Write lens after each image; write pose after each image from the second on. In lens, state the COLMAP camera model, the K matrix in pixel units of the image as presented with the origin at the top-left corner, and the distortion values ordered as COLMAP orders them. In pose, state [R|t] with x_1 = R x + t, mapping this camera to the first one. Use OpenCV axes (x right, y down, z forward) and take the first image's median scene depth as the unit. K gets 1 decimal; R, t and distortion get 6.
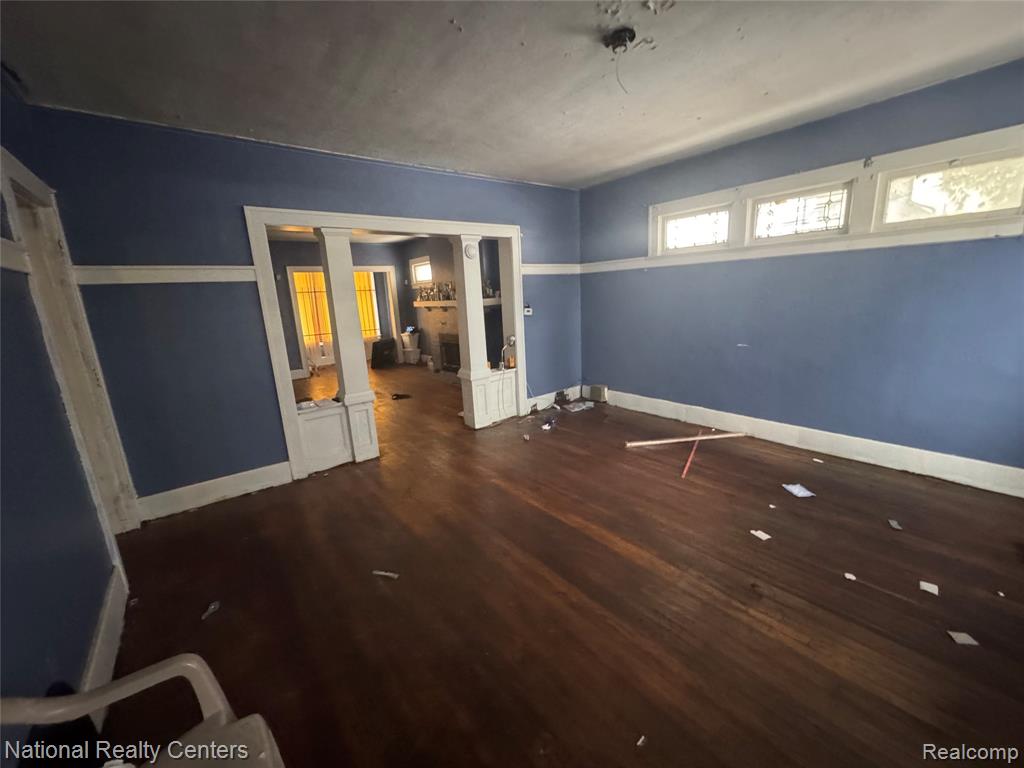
lens RADIAL K [[408.7, 0, 512.3], [0, 408.7, 385.1], [0, 0, 1]] dist [-0.001365, -0.000002]
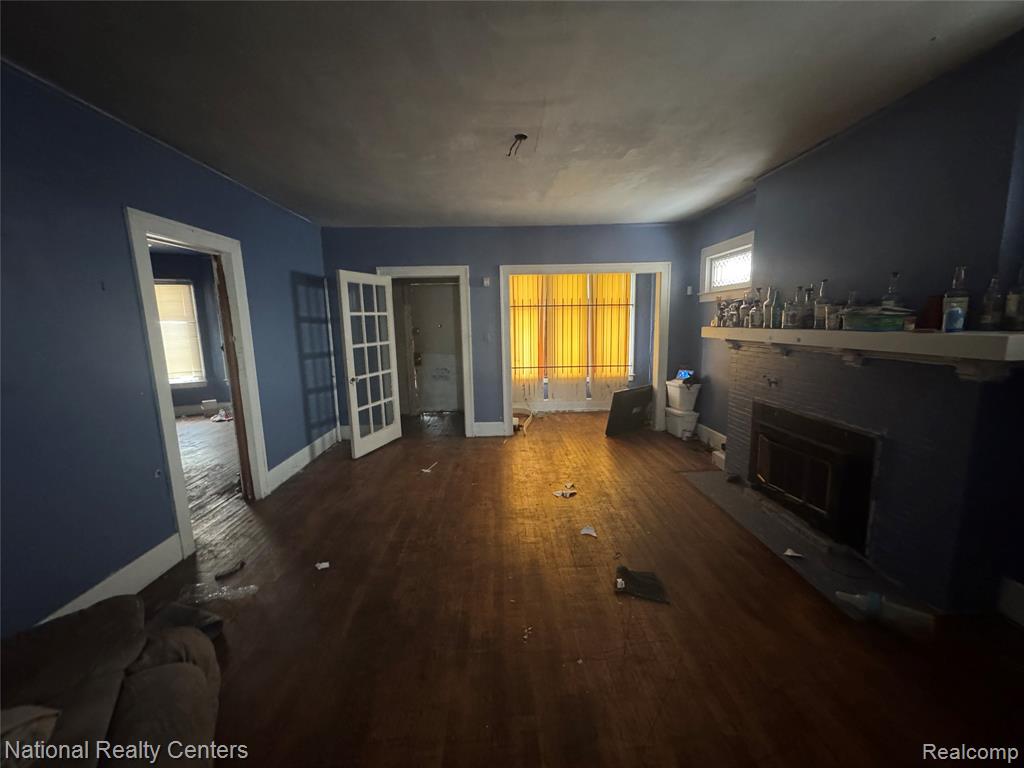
lens RADIAL K [[408.7, 0, 511.3], [0, 408.7, 383.5], [0, 0, 1]] dist [-0.001365, -0.000002]
pose [[0.805017, 0.122244, -0.580520, -0.119181], [-0.149530, 0.988757, 0.000853, -0.092804], [0.574097, 0.086119, 0.814245, 0.427140]]
